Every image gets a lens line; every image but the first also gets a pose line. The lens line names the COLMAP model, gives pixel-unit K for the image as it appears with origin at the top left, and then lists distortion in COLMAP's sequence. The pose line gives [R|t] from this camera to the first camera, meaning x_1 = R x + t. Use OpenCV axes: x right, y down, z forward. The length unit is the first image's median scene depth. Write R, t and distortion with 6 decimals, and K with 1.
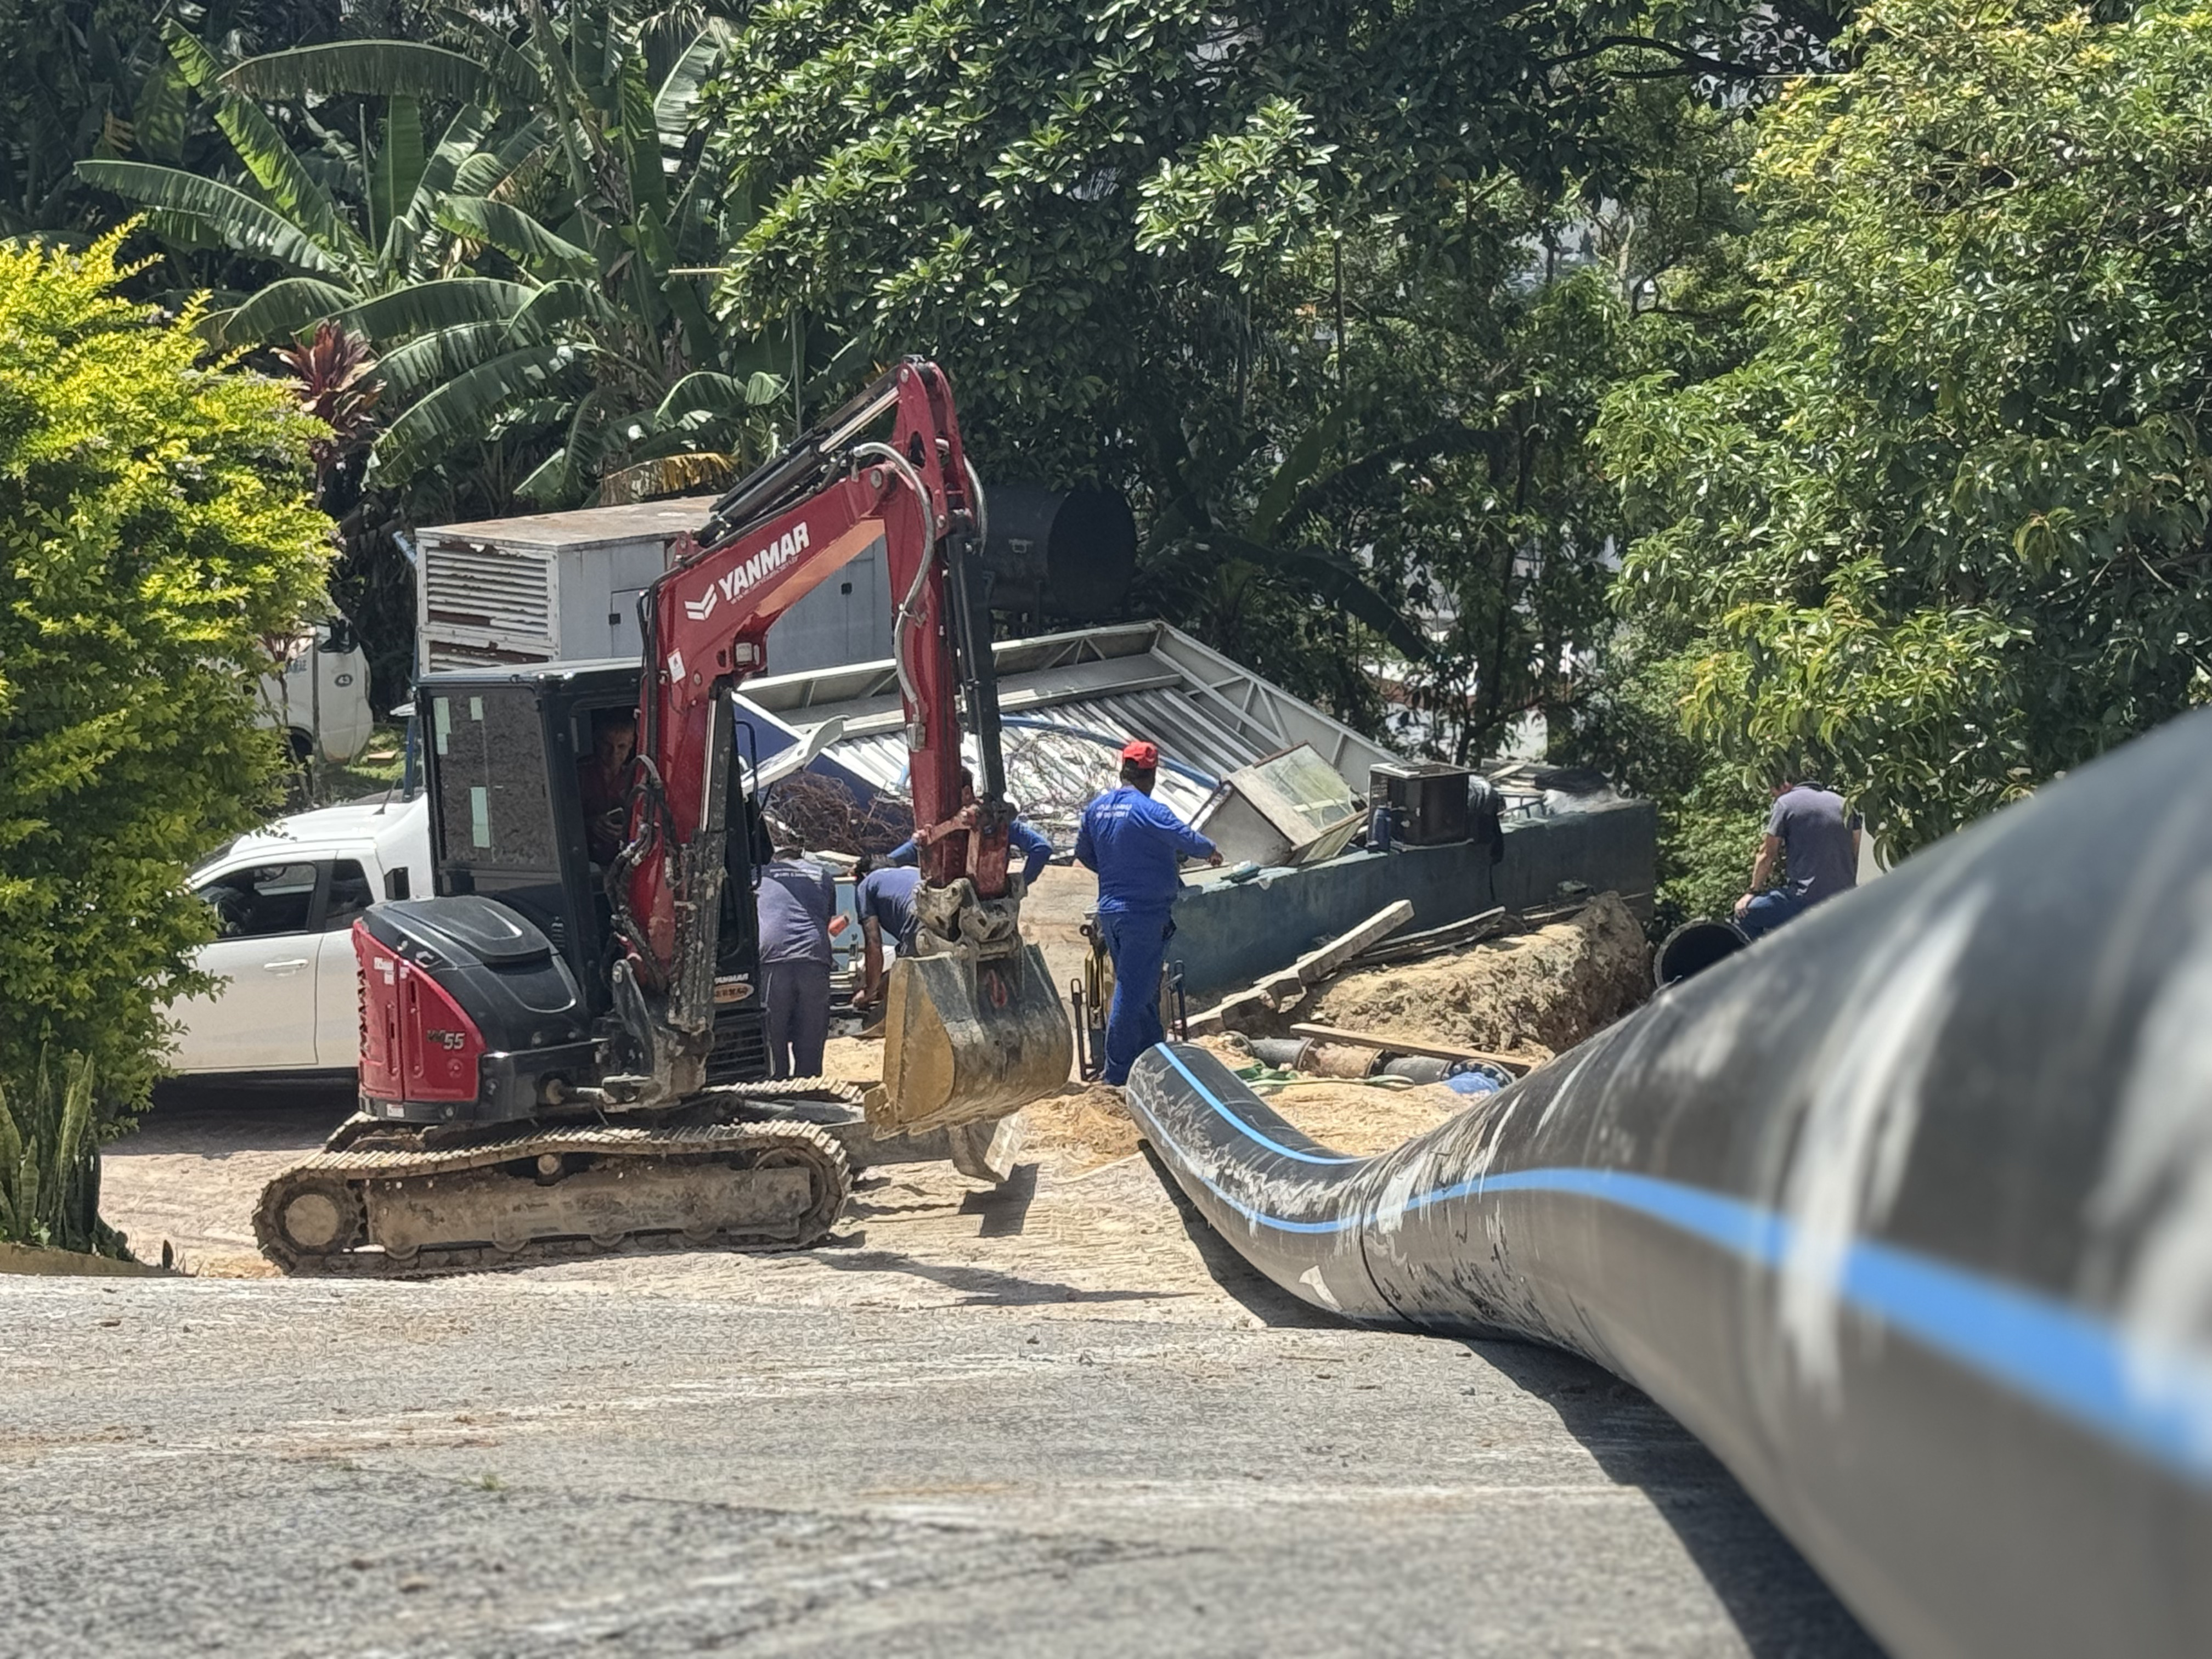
lens RADIAL K [[5087.8, 0, 1106.3], [0, 5087.8, 829.6], [0, 0, 1]] dist [-0.365965, 0.000000]
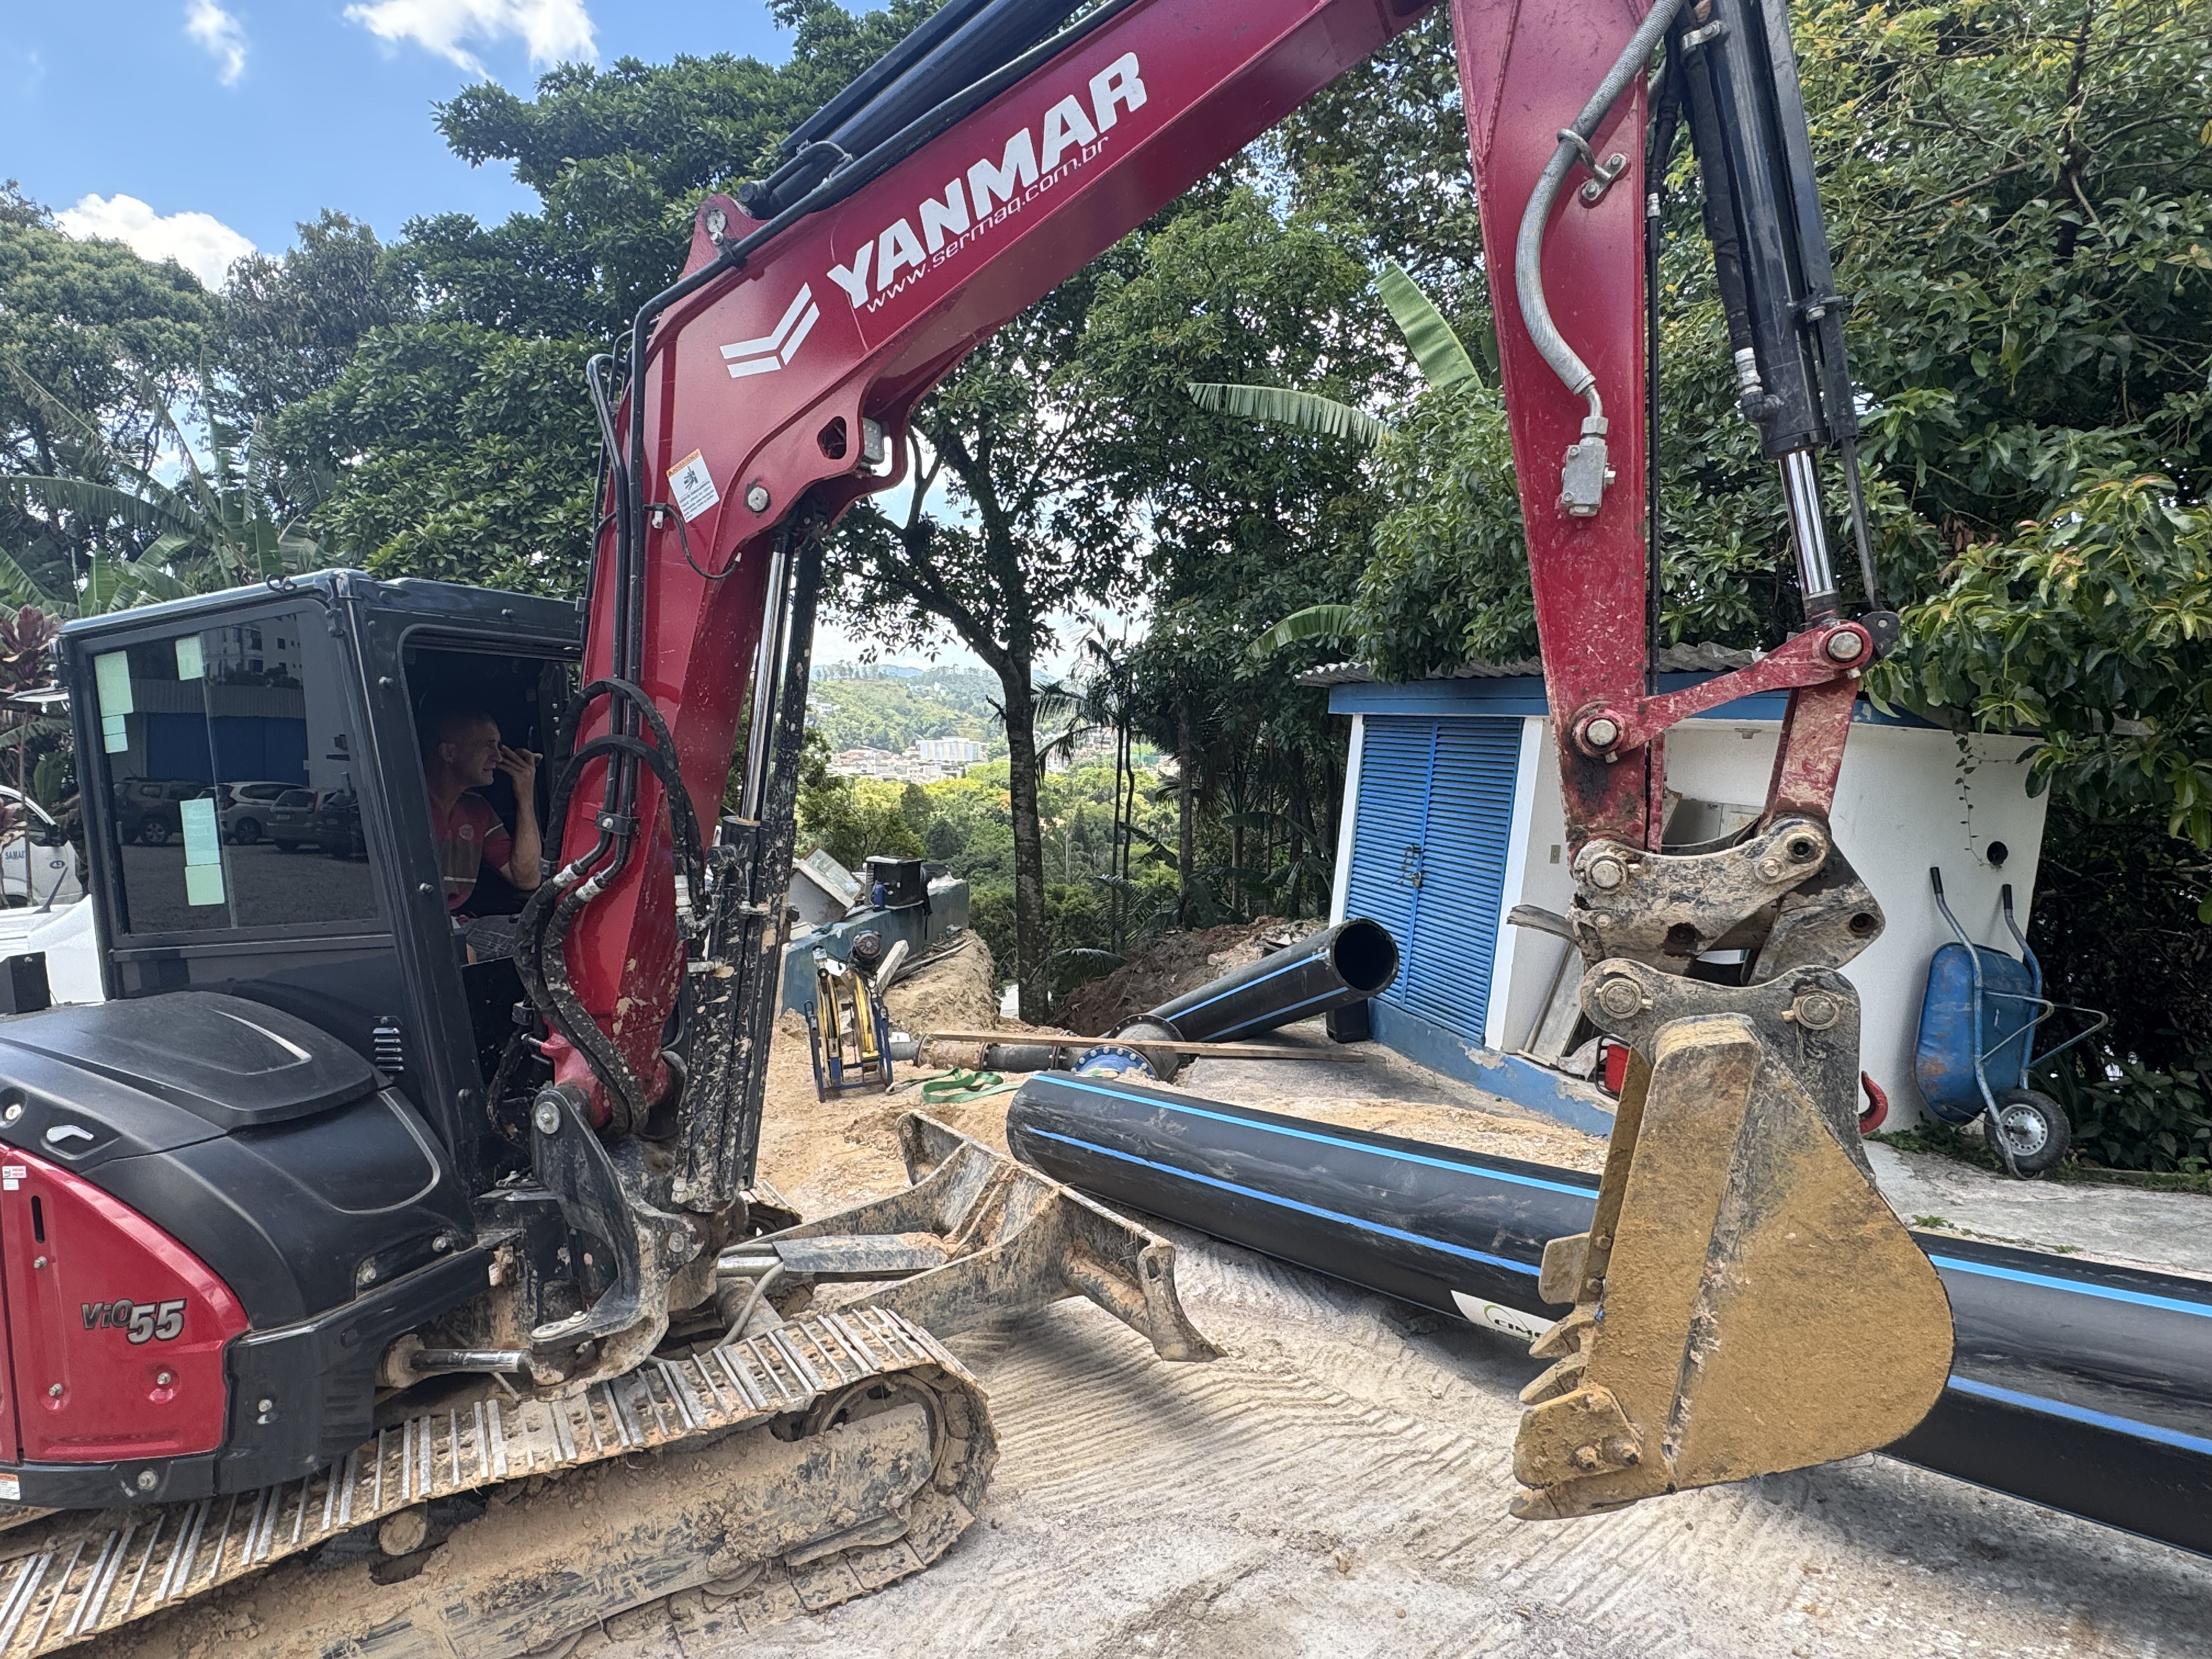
lens RADIAL K [[1268.6, 0, 1101.0], [0, 1268.6, 830.9], [0, 0, 1]] dist [-0.003432, 0.000269]
pose [[0.868347, -0.032537, 0.494889, -0.109623], [0.071745, 0.995591, -0.060431, 0.011334], [-0.490741, 0.087981, 0.866852, 0.851712]]
